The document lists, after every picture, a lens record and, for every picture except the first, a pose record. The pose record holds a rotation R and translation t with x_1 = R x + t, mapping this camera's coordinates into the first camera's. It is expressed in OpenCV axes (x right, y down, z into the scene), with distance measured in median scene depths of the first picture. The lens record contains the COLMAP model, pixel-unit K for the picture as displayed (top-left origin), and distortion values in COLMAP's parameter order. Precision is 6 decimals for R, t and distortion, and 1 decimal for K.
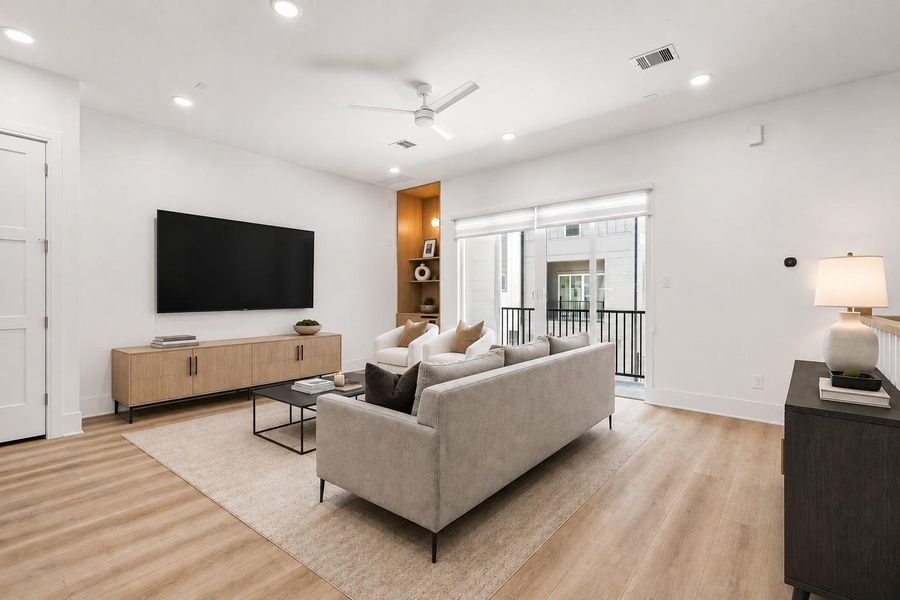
lens RADIAL K [[405.6, 0, 450.3], [0, 405.6, 301.4], [0, 0, 1]] dist [-0.003869, 0.000115]
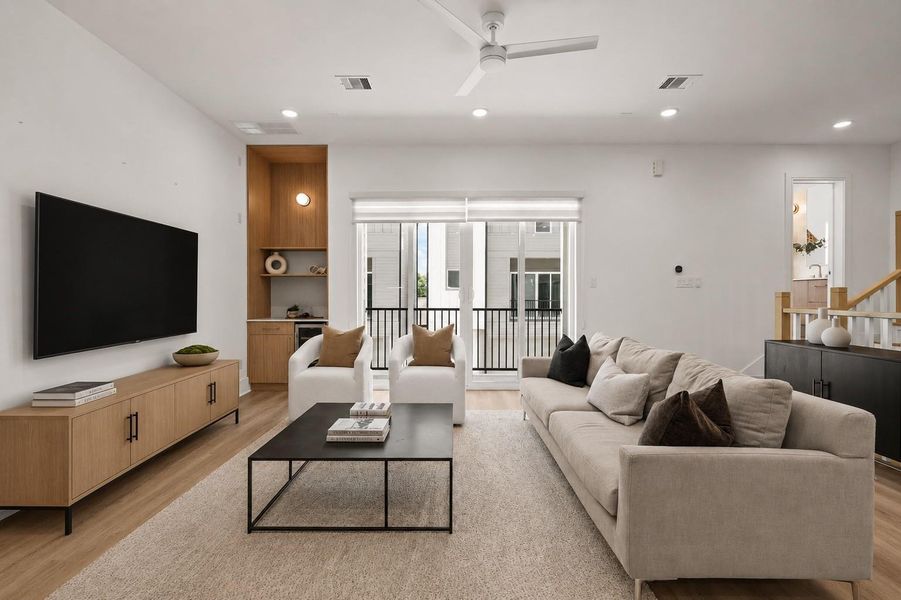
lens RADIAL K [[406.1, 0, 448.2], [0, 406.1, 294.0], [0, 0, 1]] dist [-0.003869, 0.000115]
pose [[0.769373, -0.001577, 0.638798, -0.396488], [0.009638, 0.999912, -0.009139, -0.007200], [-0.638727, 0.013188, 0.769321, 0.314818]]
